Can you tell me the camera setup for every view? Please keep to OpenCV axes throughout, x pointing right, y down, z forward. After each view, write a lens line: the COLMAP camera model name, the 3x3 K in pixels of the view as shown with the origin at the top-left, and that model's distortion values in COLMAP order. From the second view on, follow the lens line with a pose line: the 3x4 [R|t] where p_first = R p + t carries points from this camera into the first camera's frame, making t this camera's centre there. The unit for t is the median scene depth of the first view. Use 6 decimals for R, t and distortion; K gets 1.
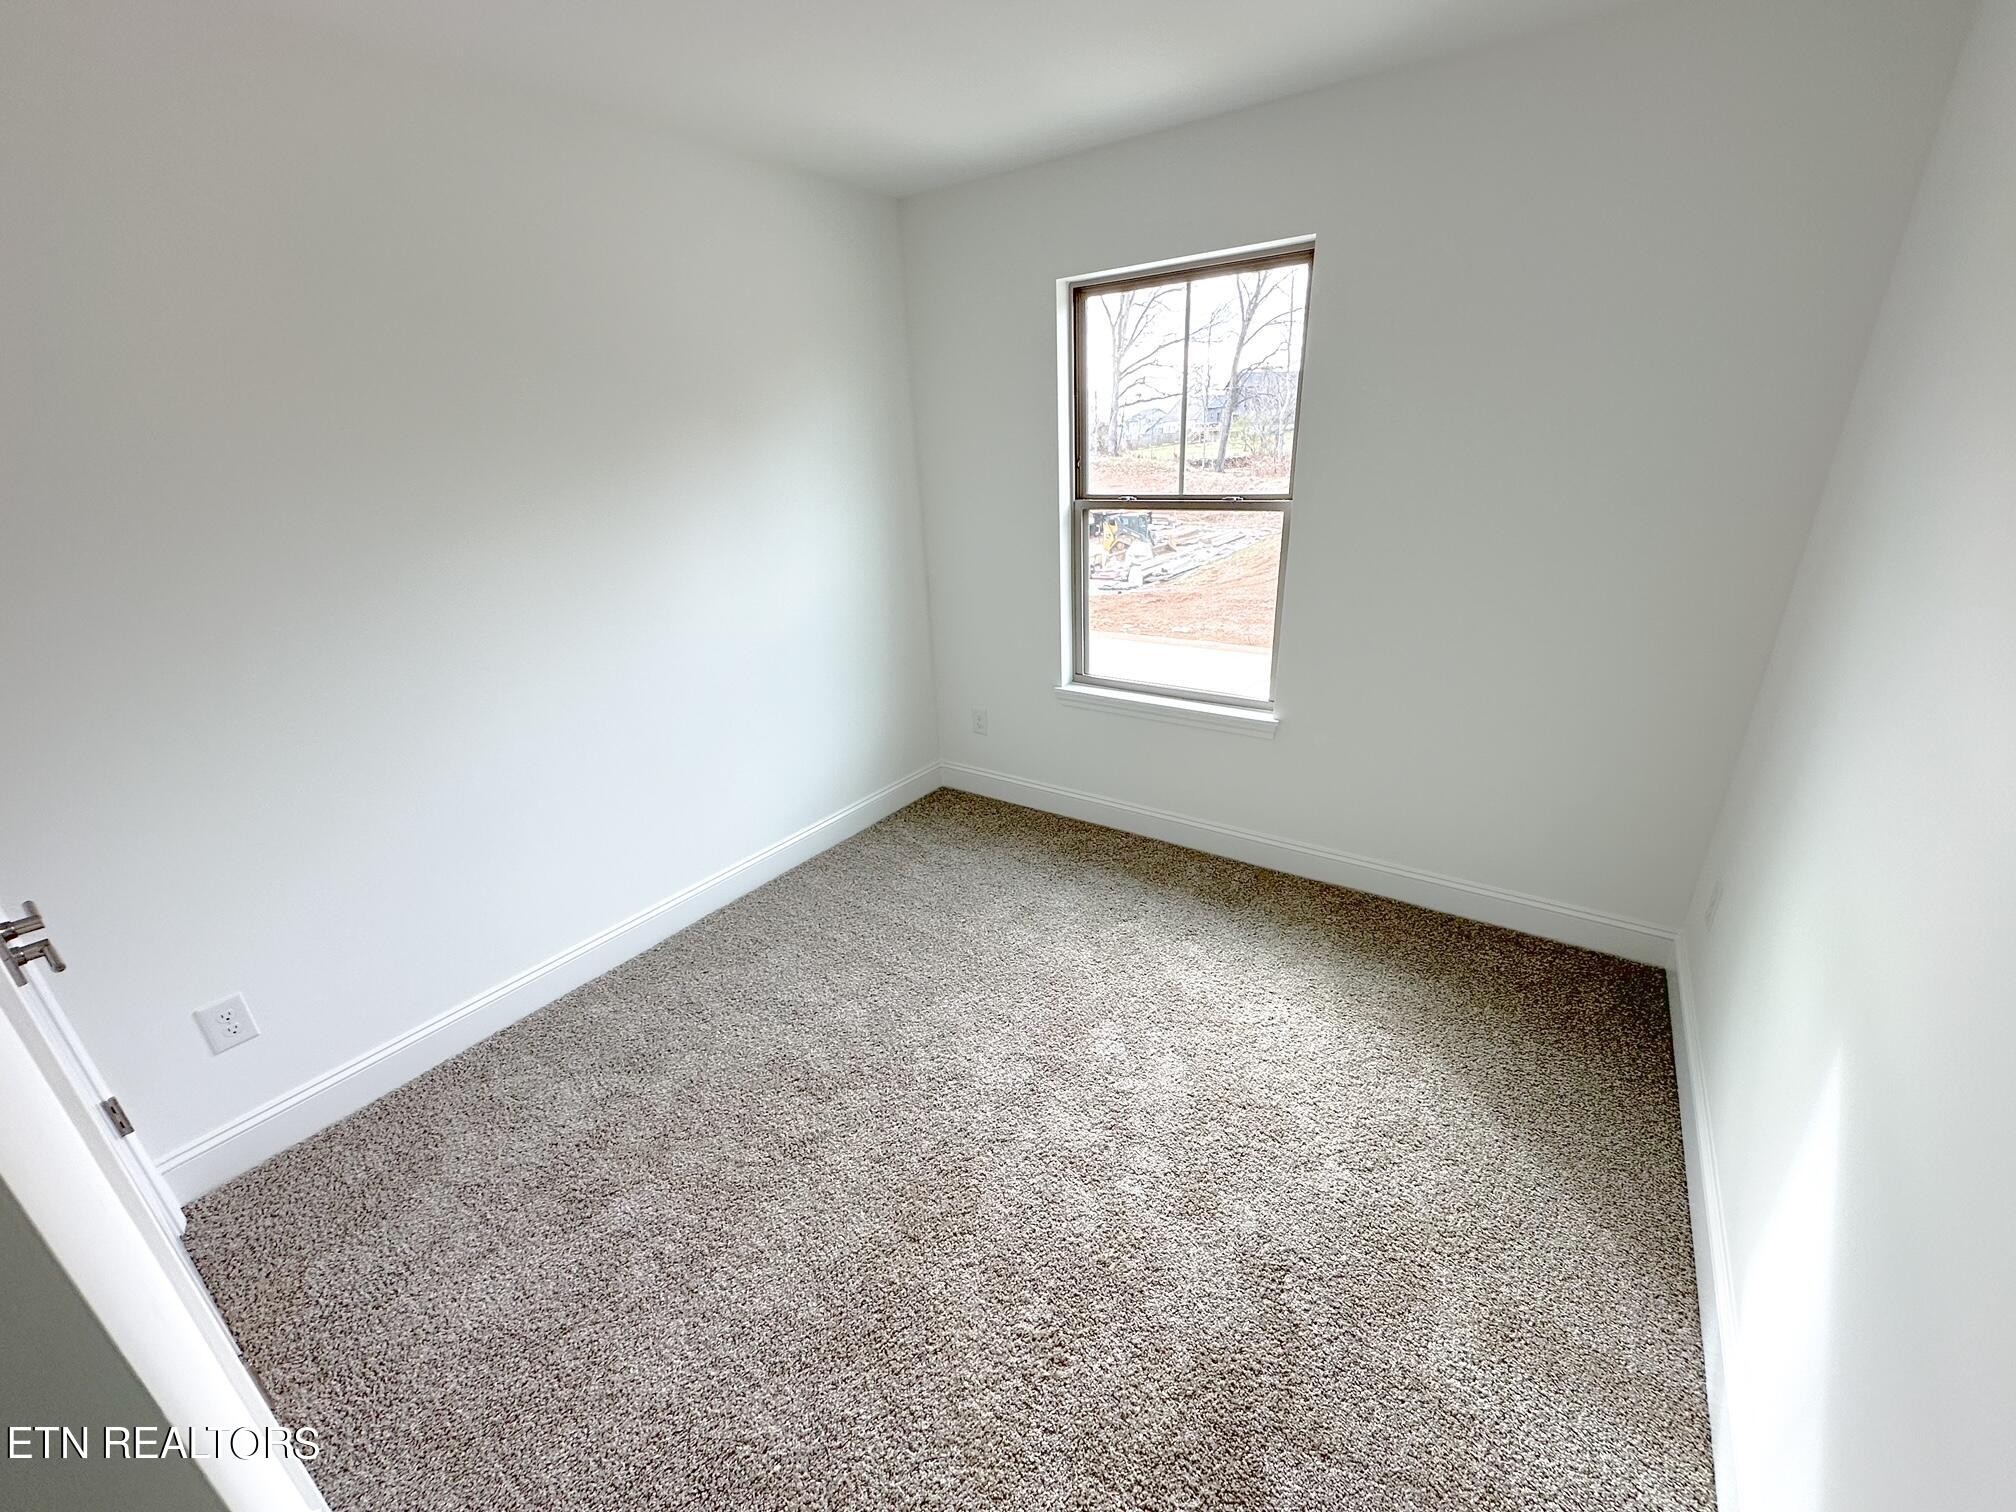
lens RADIAL K [[799.7, 0, 1008.0], [0, 799.7, 756.0], [0, 0, 1]] dist [-0.007906, -0.000274]
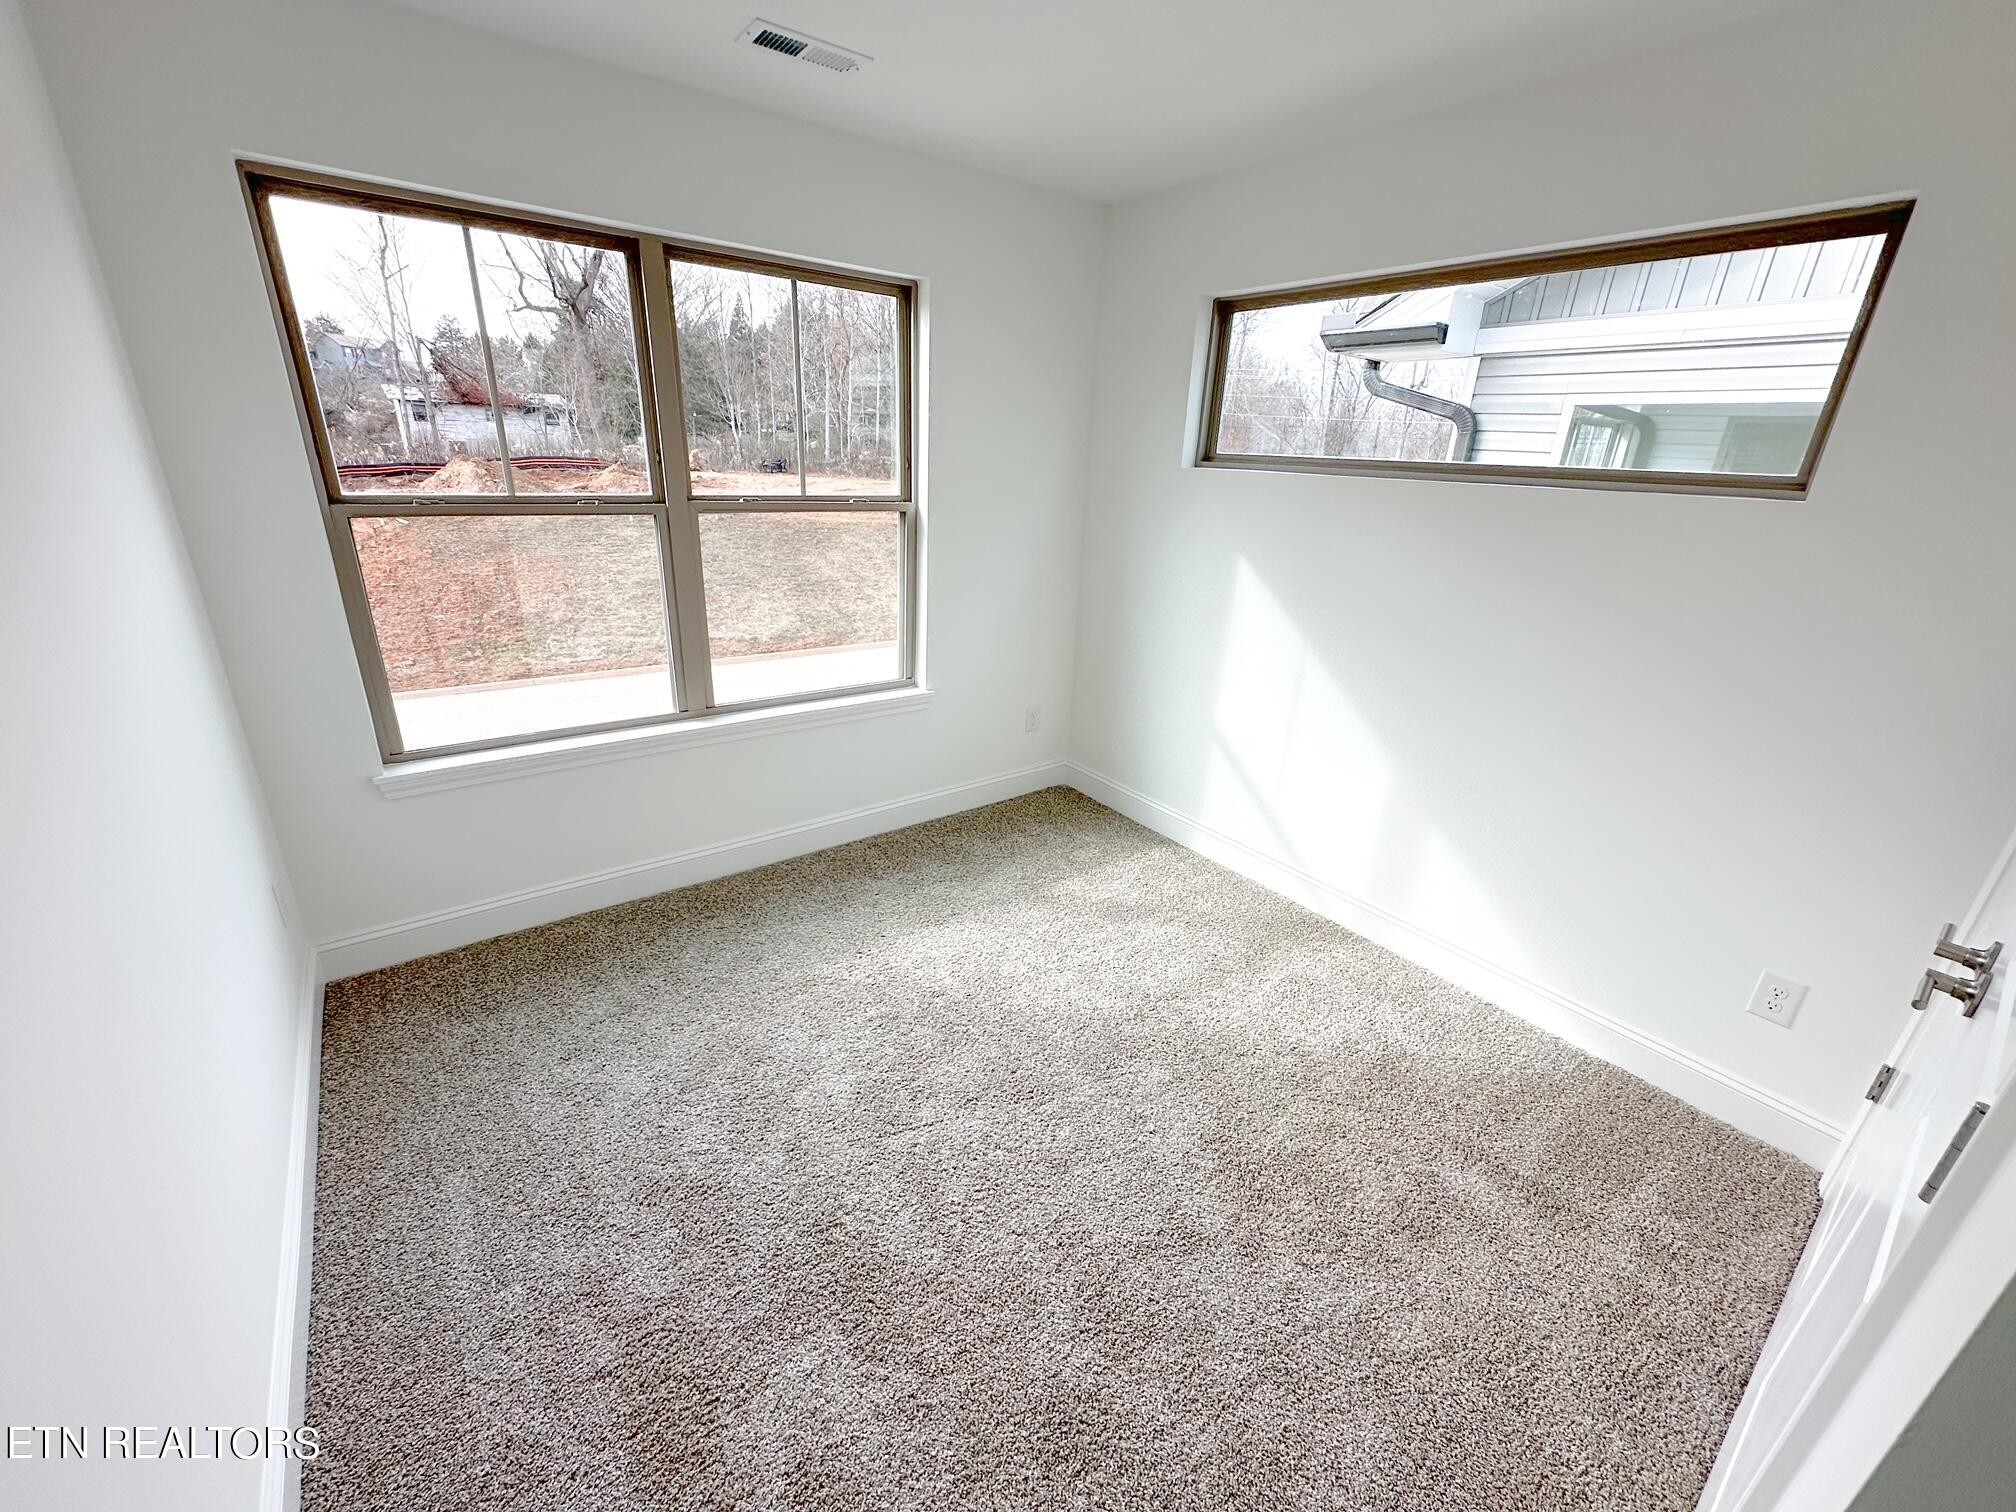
lens RADIAL K [[799.7, 0, 1008.0], [0, 799.7, 756.0], [0, 0, 1]] dist [-0.007906, -0.000274]
pose [[0.304628, -0.287230, 0.908130, -0.676451], [0.290995, 0.935925, 0.198409, -0.146081], [-0.906931, 0.203821, 0.368692, 0.464183]]
